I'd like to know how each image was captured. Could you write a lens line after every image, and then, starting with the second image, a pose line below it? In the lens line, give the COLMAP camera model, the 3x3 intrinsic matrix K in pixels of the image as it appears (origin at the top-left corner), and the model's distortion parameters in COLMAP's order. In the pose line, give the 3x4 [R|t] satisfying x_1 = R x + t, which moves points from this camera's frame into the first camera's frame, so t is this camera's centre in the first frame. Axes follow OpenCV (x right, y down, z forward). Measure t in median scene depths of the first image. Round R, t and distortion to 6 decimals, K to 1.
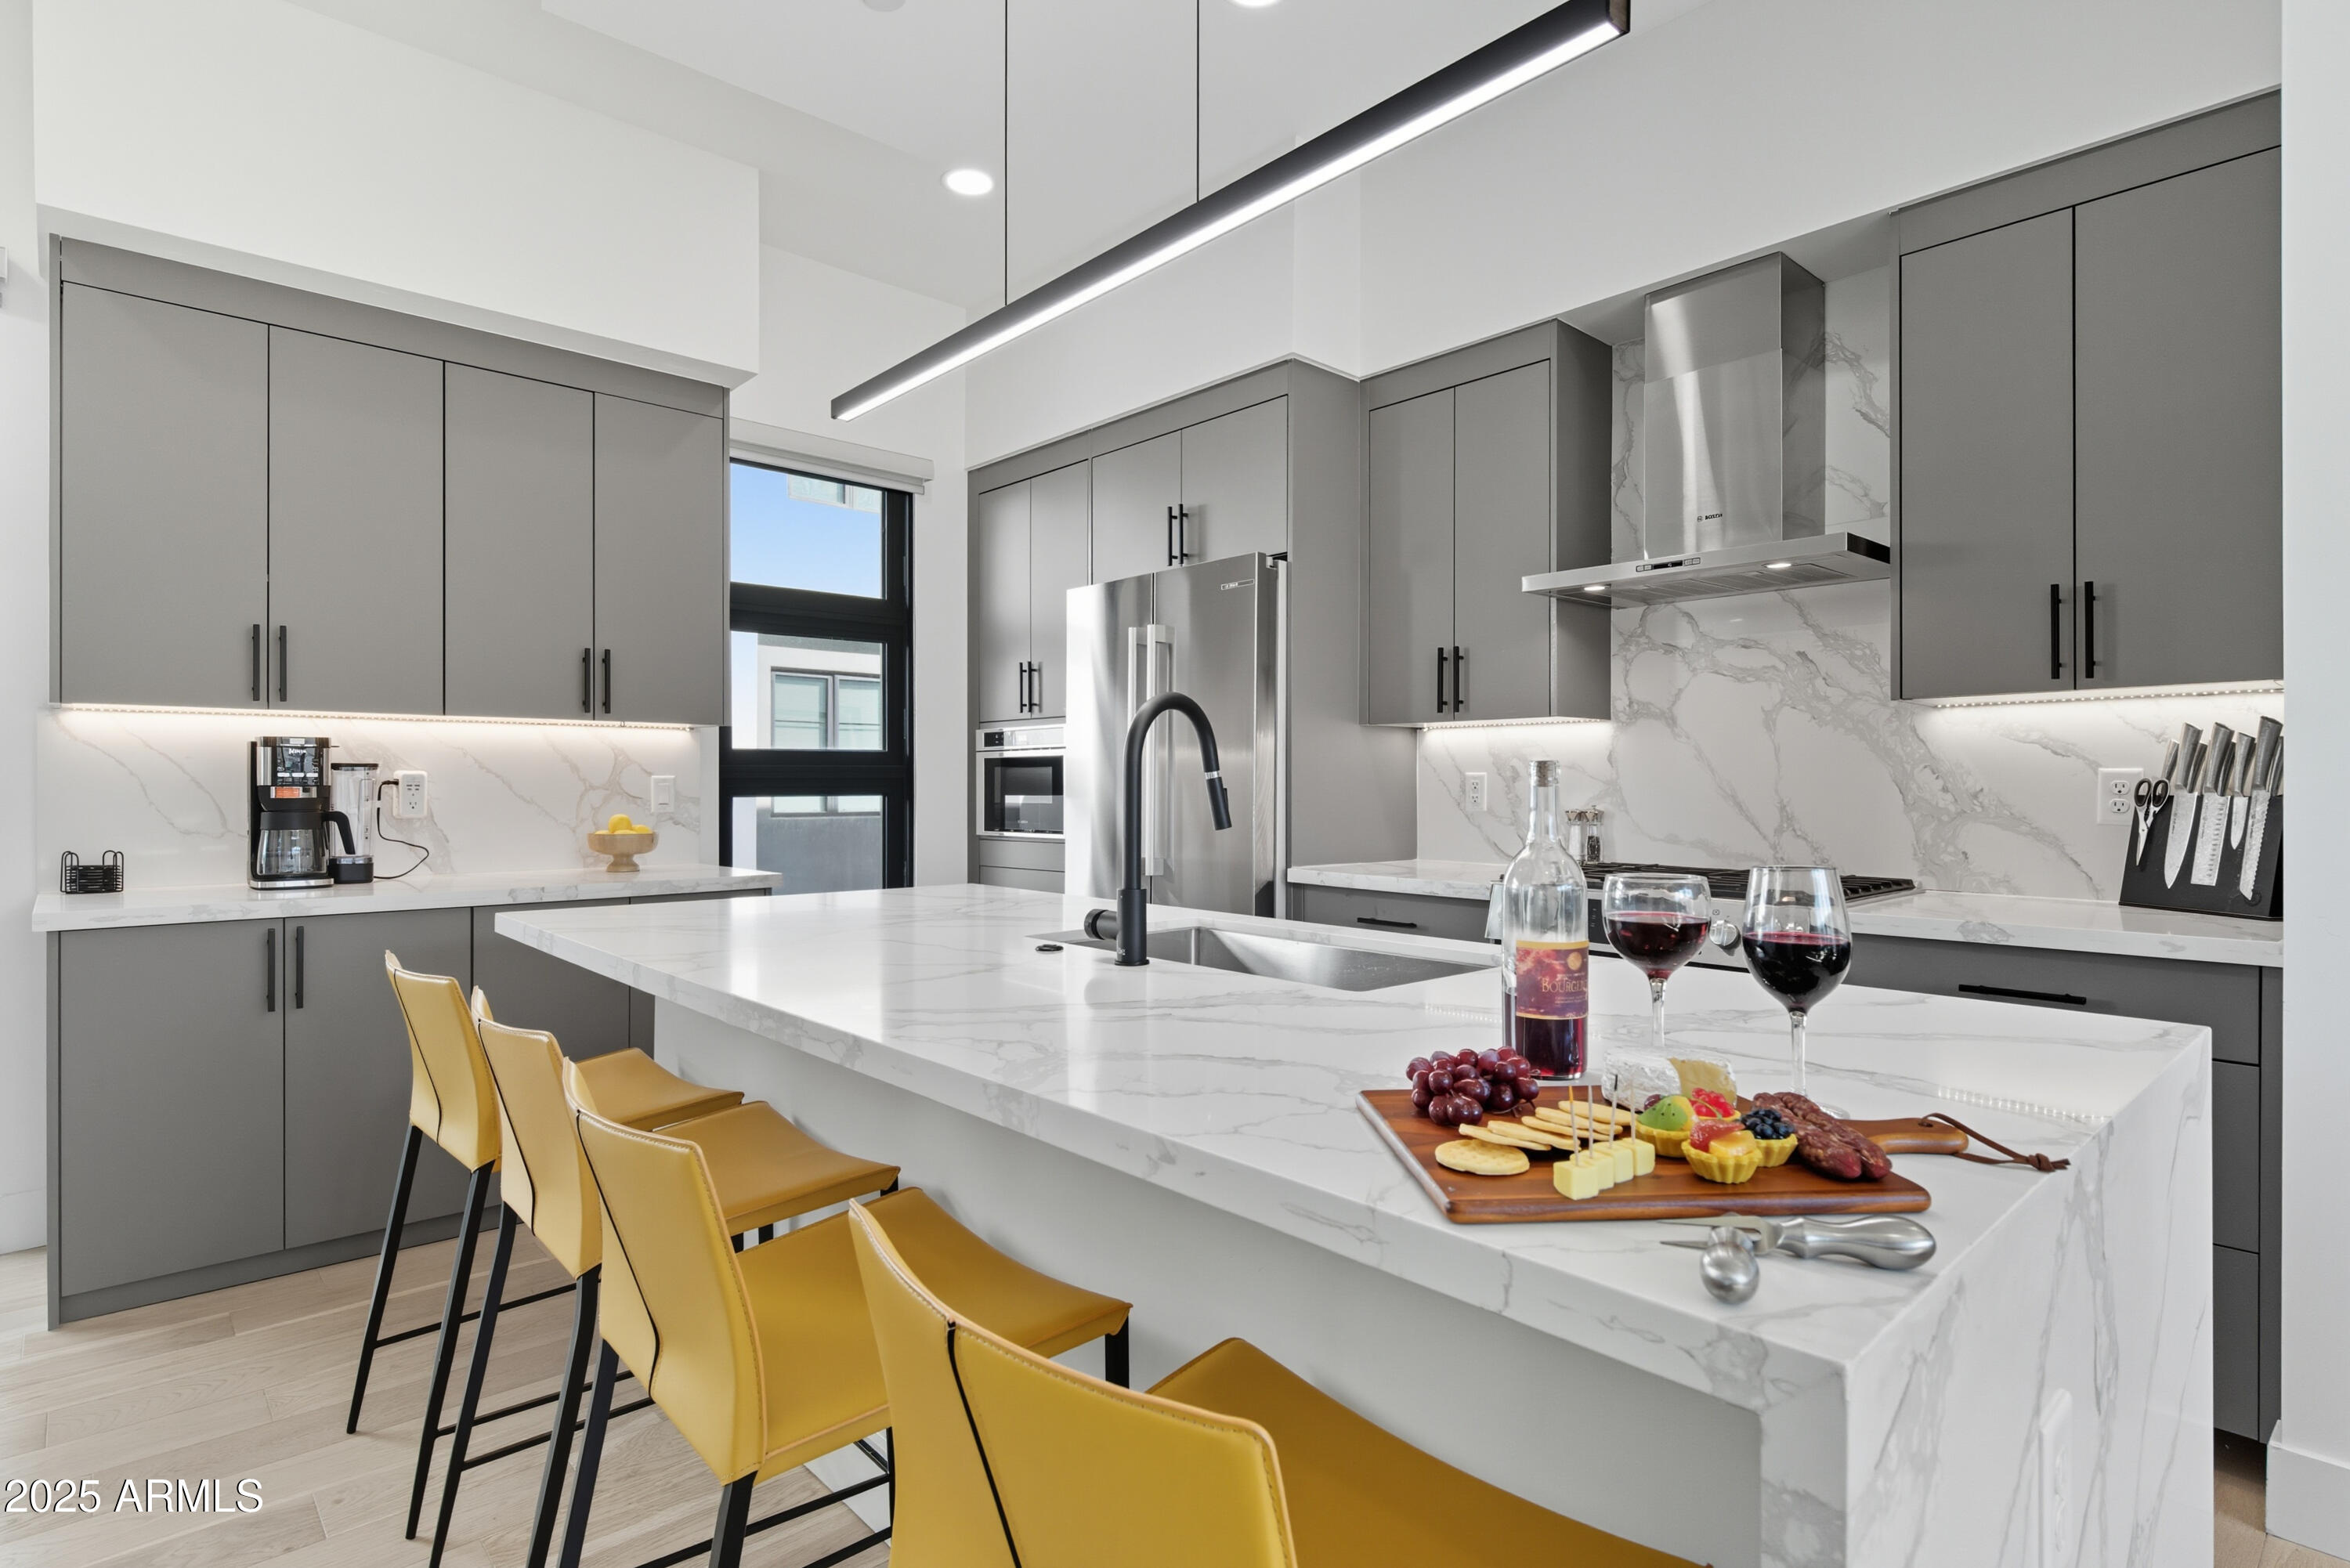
lens RADIAL K [[1210.1, 0, 1163.2], [0, 1210.1, 777.1], [0, 0, 1]] dist [0.004436, -0.000342]
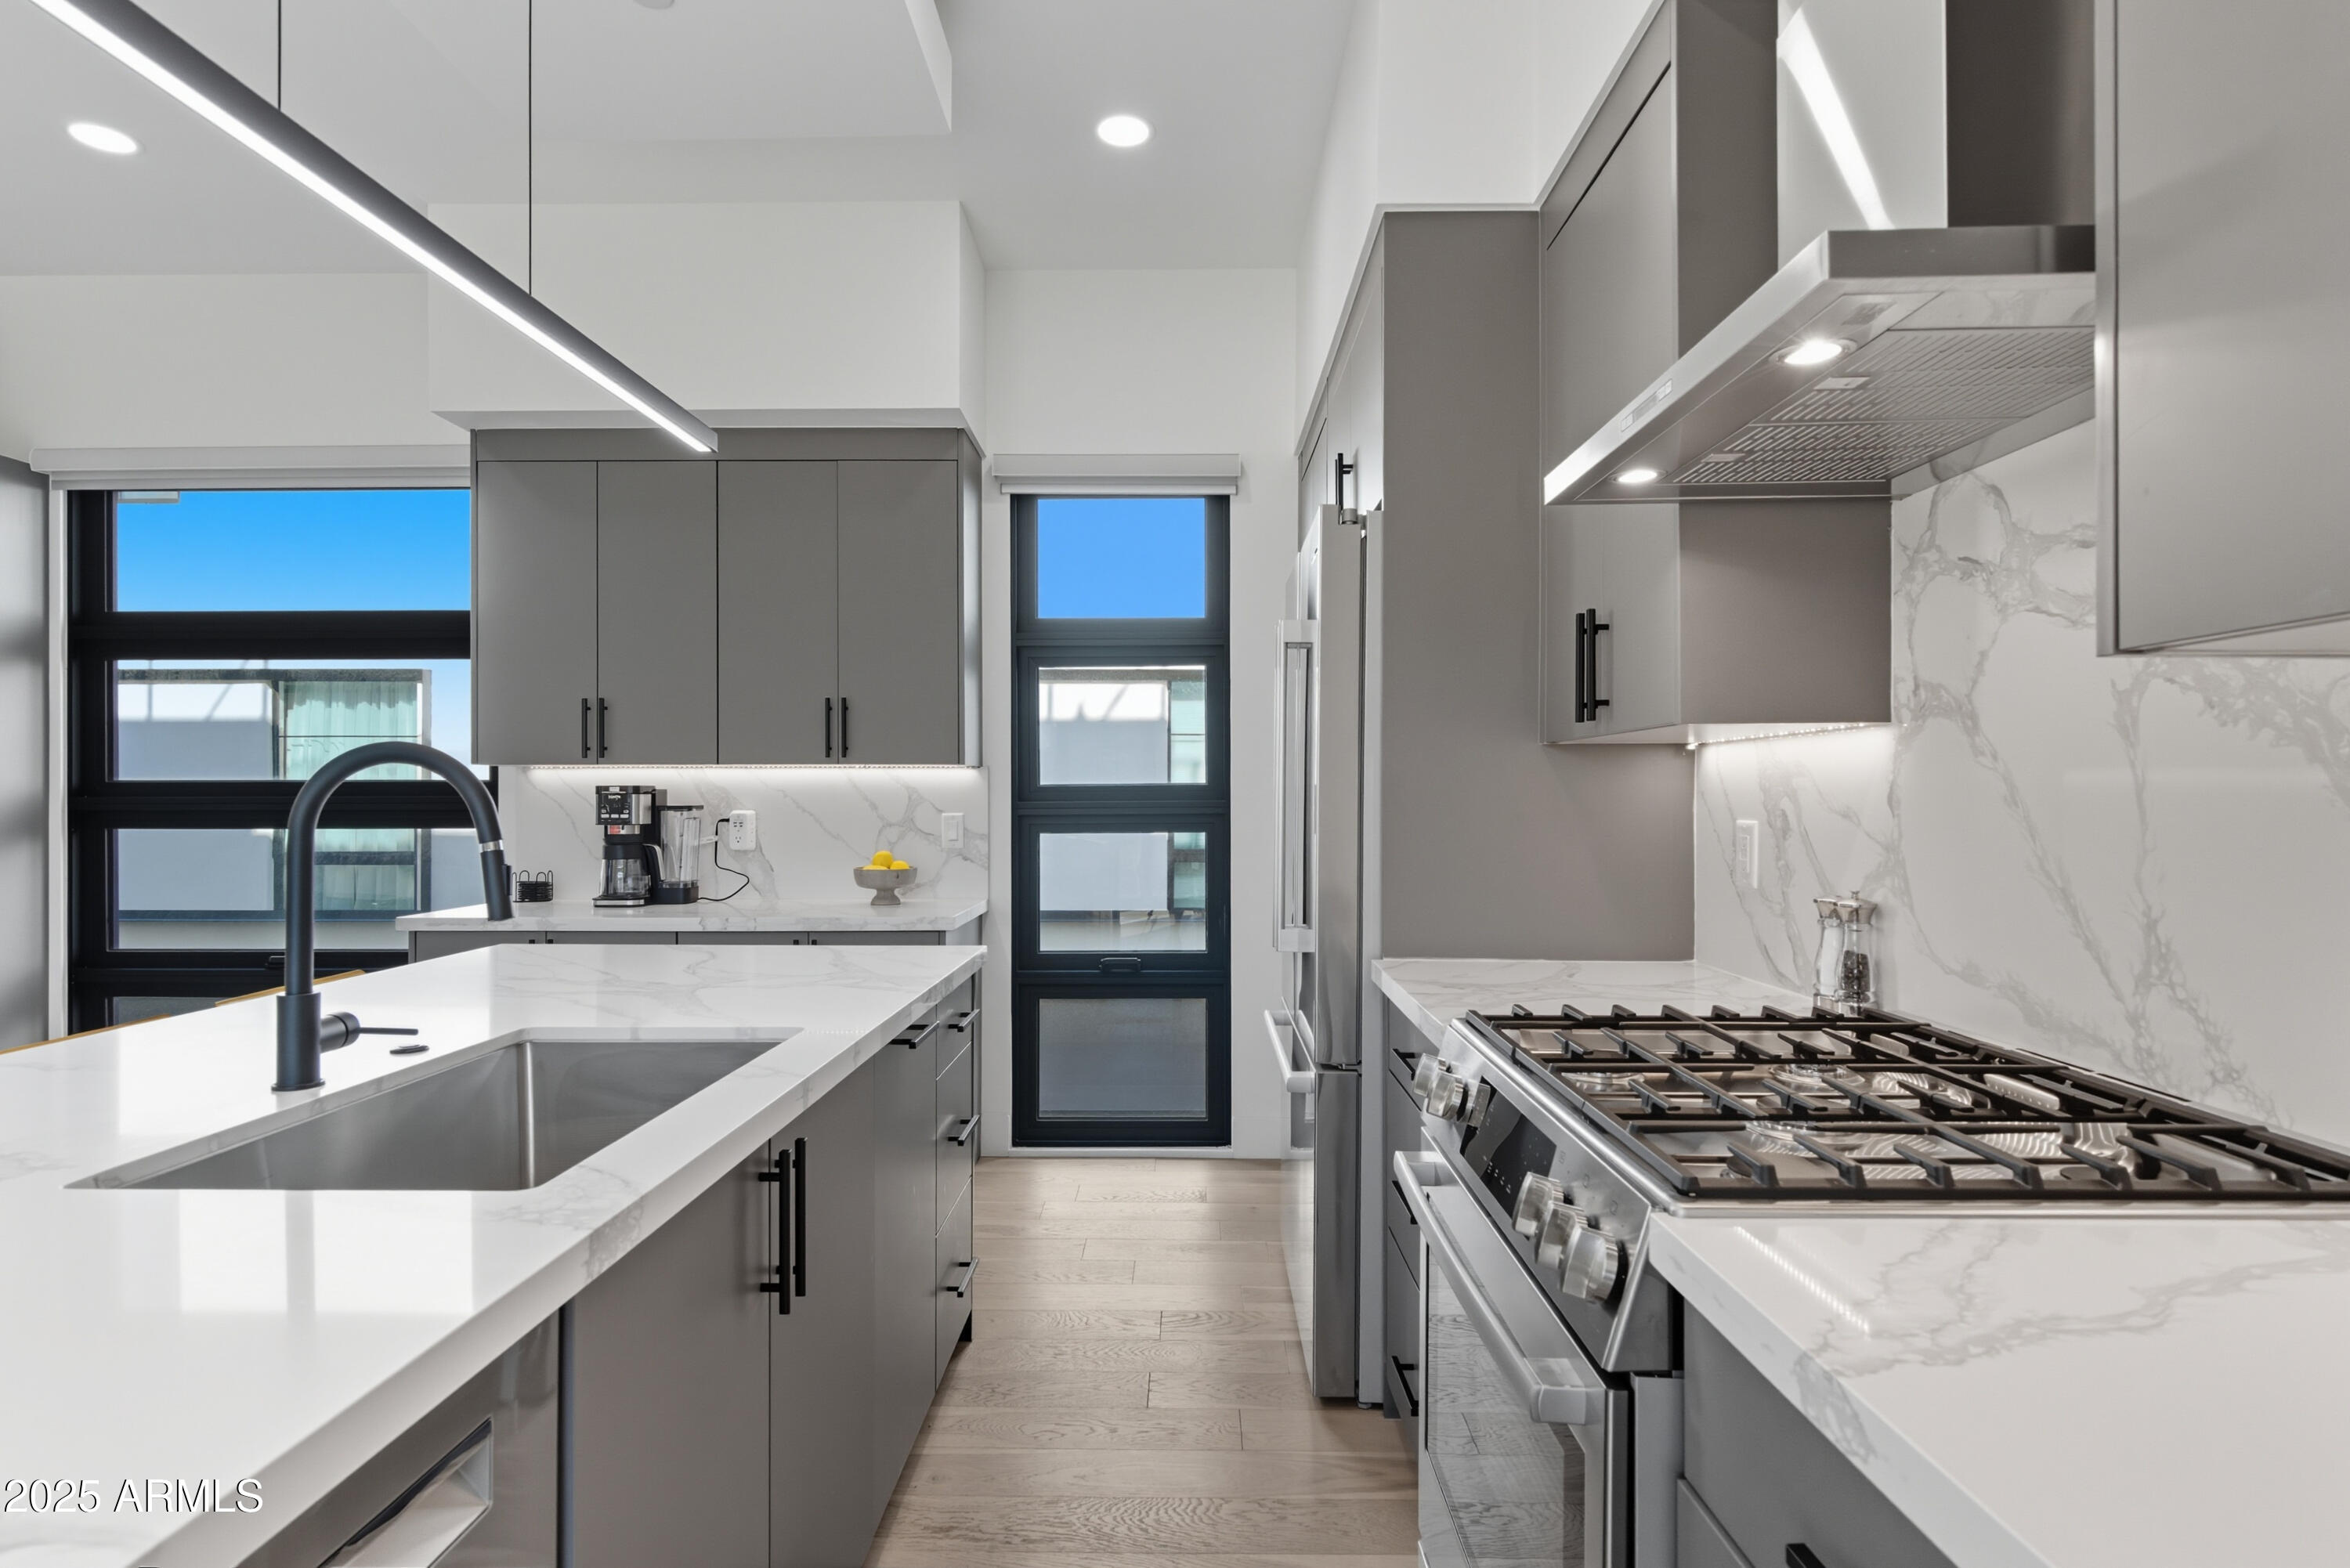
lens RADIAL K [[1210.1, 0, 1168.7], [0, 1210.1, 802.7], [0, 0, 1]] dist [0.004436, -0.000342]
pose [[0.723186, 0.001297, -0.690652, 0.508400], [0.004183, 0.999972, 0.006258, -0.018789], [0.690640, -0.007415, 0.723160, 0.437130]]
